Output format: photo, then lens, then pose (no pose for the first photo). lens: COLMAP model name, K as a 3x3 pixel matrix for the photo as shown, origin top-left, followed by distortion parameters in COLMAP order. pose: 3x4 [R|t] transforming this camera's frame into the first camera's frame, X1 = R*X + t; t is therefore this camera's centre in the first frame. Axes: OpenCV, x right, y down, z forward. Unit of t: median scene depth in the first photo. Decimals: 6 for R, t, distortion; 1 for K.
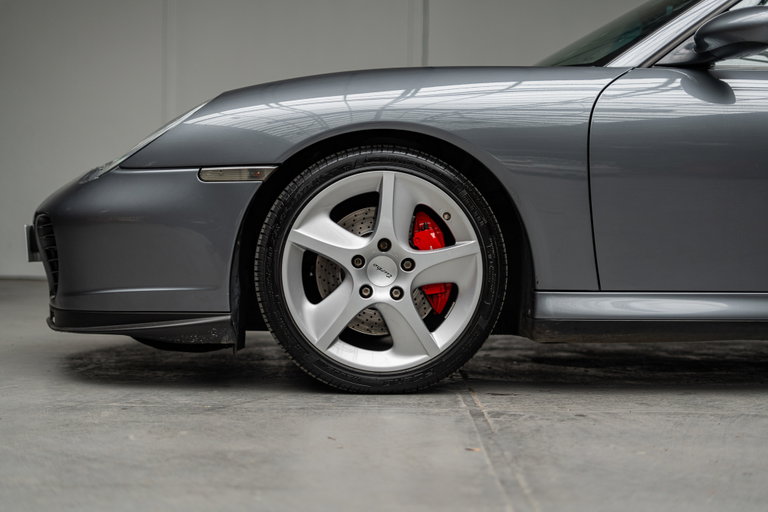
lens RADIAL K [[1101.7, 0, 384.0], [0, 1101.7, 256.0], [0, 0, 1]] dist [0.009694, -0.009151]
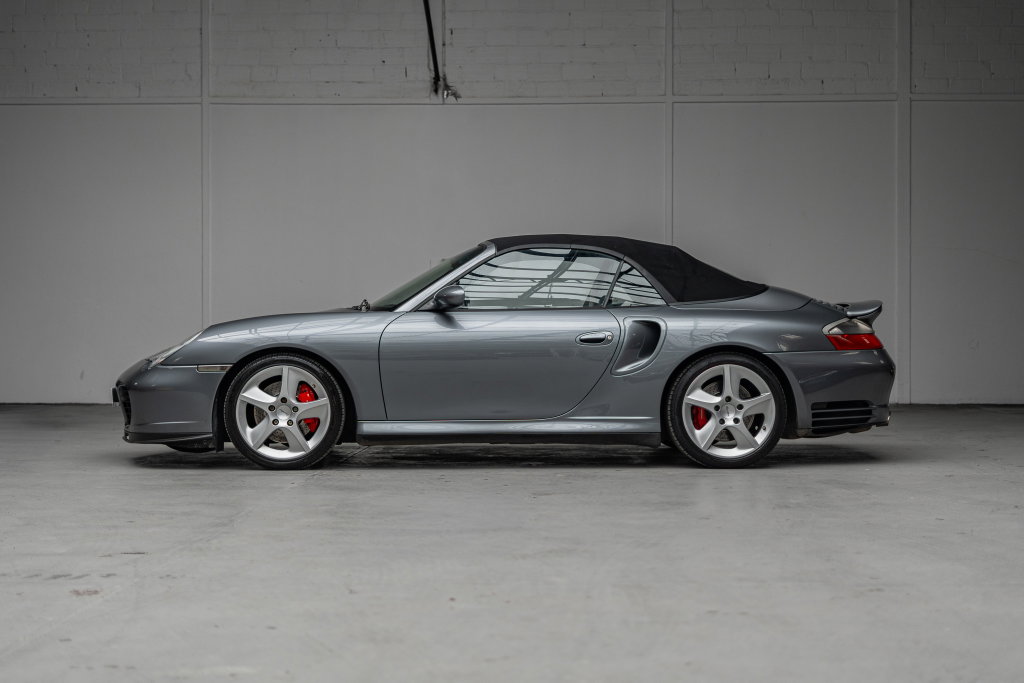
lens RADIAL K [[1494.9, 0, 518.7], [0, 1494.9, 341.1], [0, 0, 1]] dist [-0.008764, 0.010912]
pose [[0.999832, -0.014224, -0.011554, 0.486832], [0.014159, 0.999884, -0.005699, -0.101136], [0.011634, 0.005535, 0.999917, -1.879310]]
